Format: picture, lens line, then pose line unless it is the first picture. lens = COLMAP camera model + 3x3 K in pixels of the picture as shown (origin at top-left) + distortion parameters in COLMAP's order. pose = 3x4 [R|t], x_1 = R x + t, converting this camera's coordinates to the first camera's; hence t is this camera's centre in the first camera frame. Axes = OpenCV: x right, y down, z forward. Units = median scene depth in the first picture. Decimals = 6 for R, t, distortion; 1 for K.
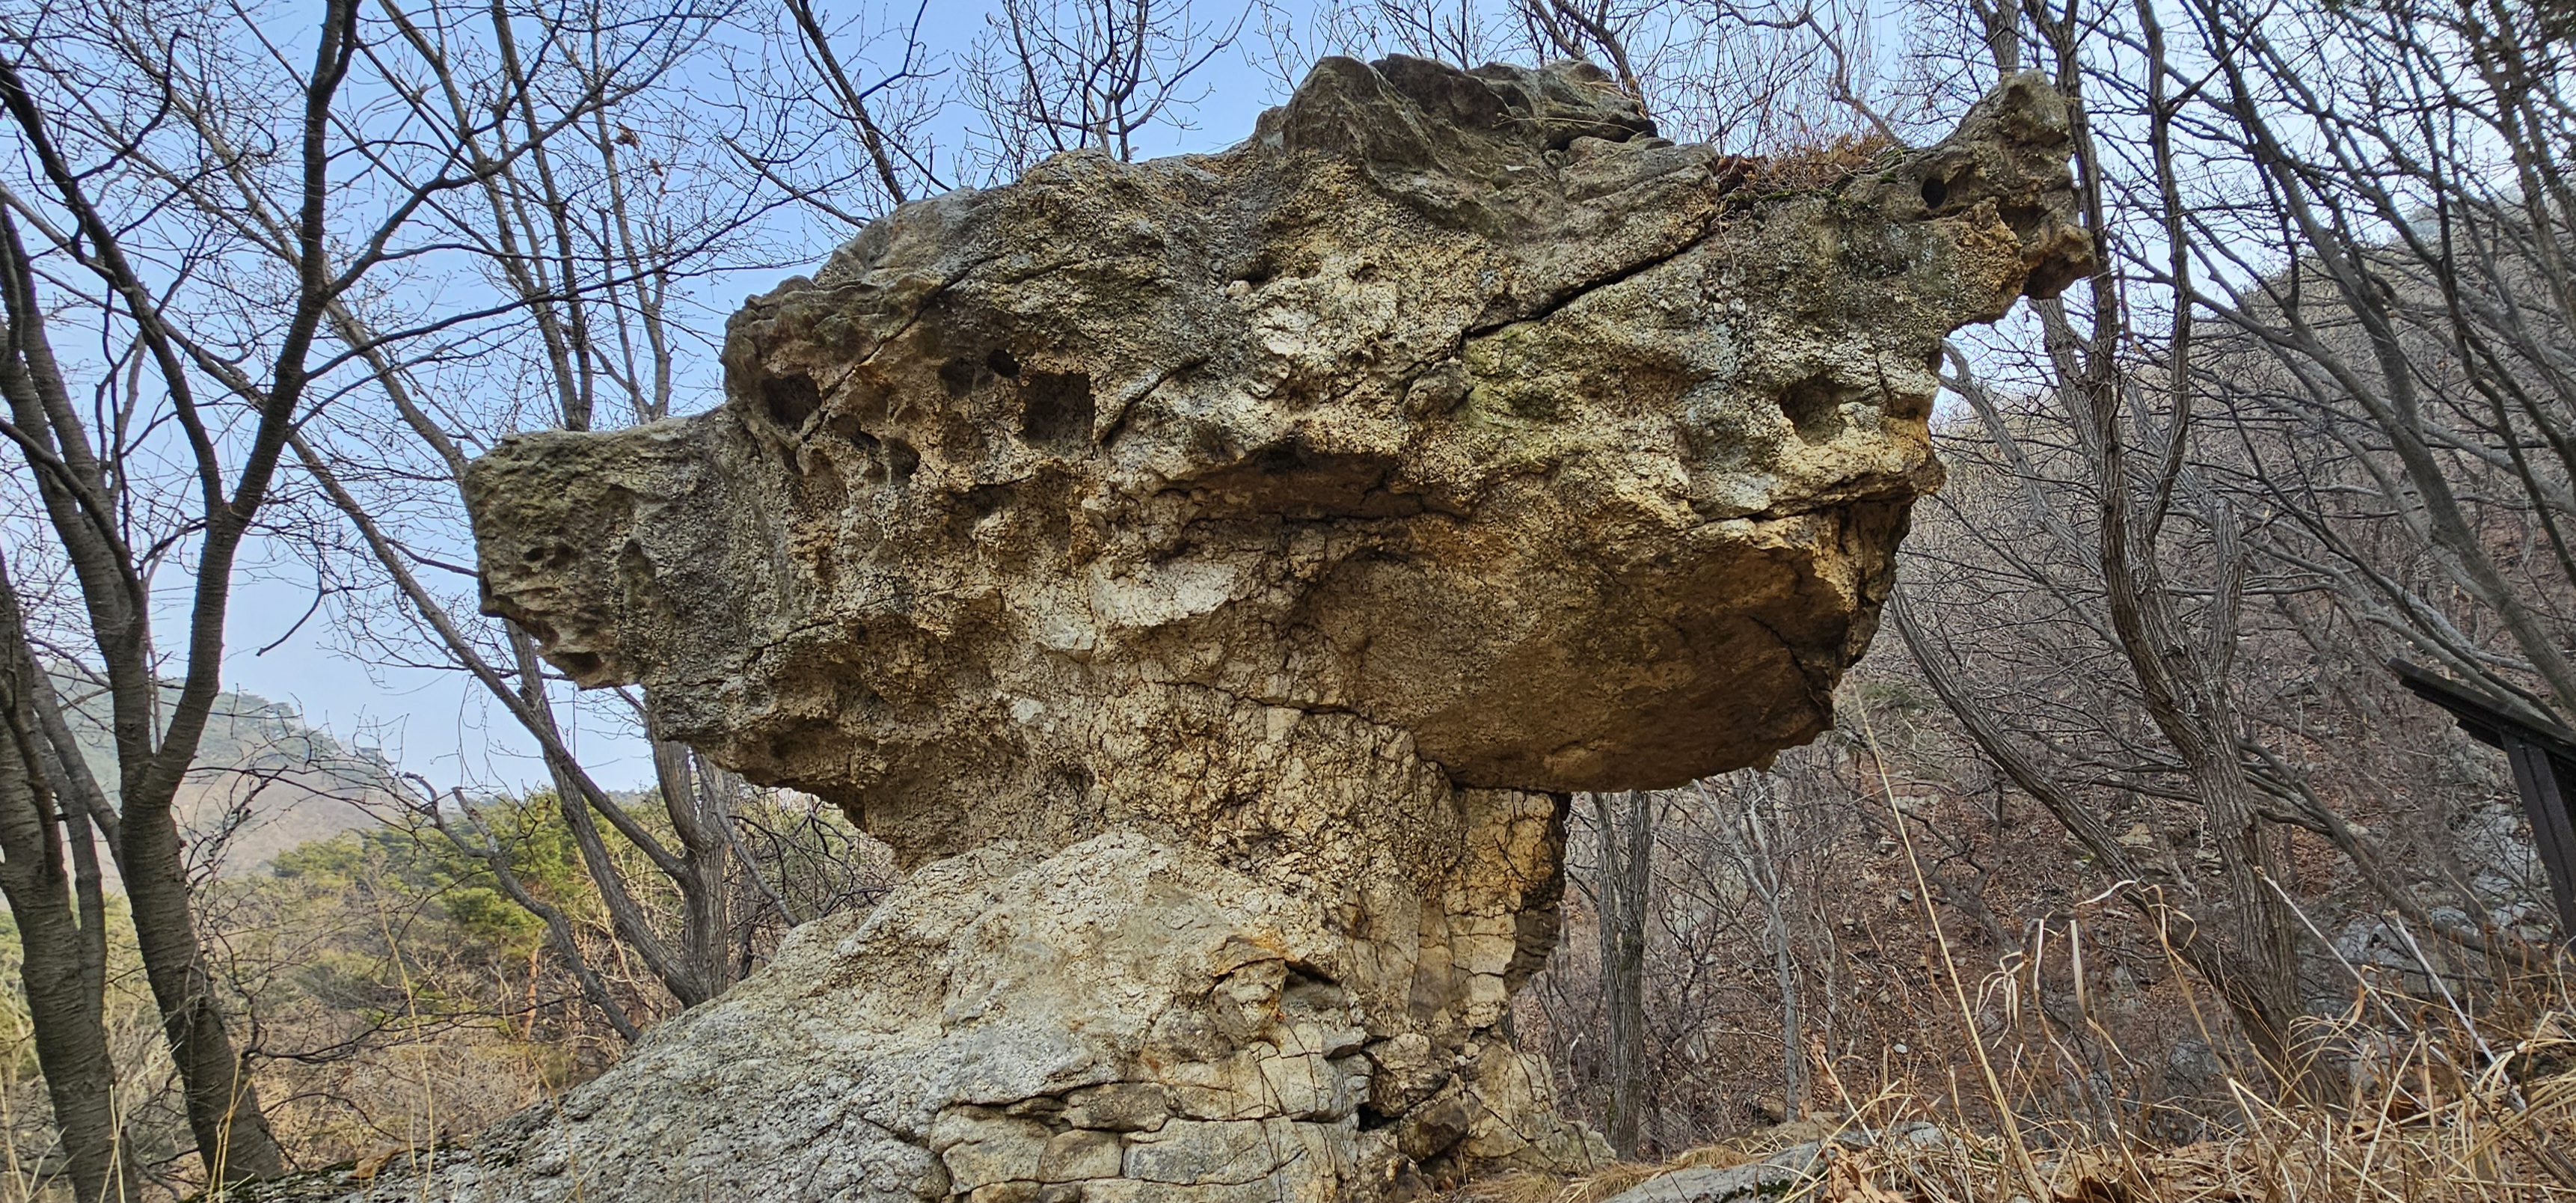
lens RADIAL K [[986.4, 0, 1288.1], [0, 986.4, 700.3], [0, 0, 1]] dist [-0.001432, -0.000169]
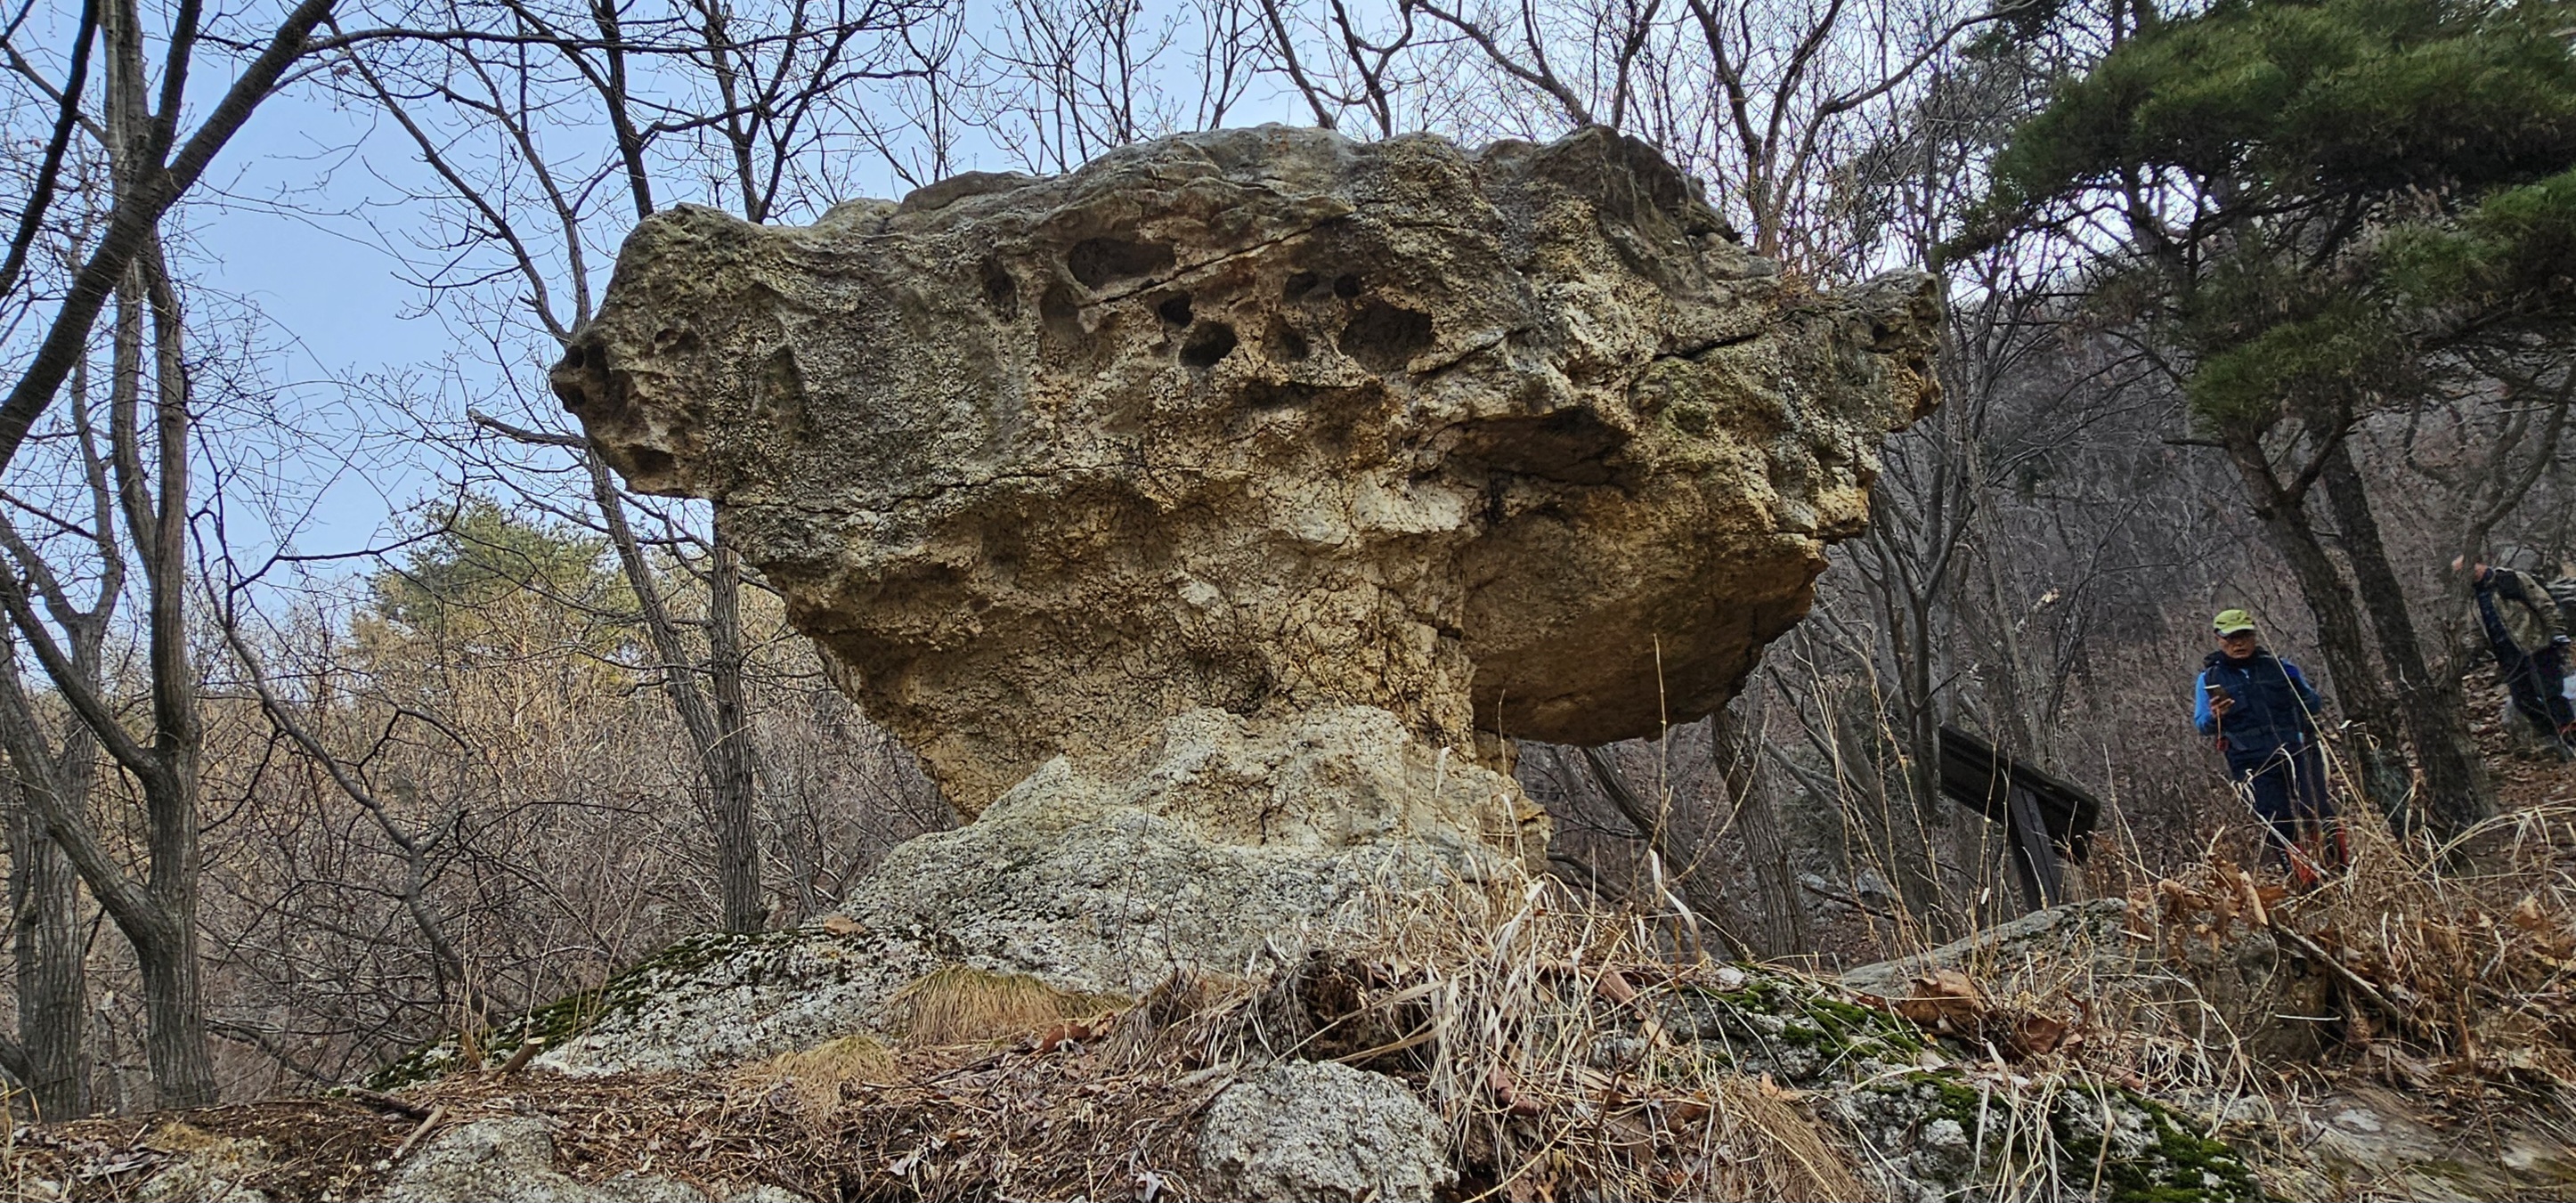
lens RADIAL K [[1029.6, 0, 1287.3], [0, 1029.6, 618.4], [0, 0, 1]] dist [-0.001454, -0.000037]
pose [[0.926225, 0.150585, 0.345590, -0.663937], [-0.127501, 0.987862, -0.088726, 0.147580], [-0.354756, 0.038117, 0.934182, -0.080708]]
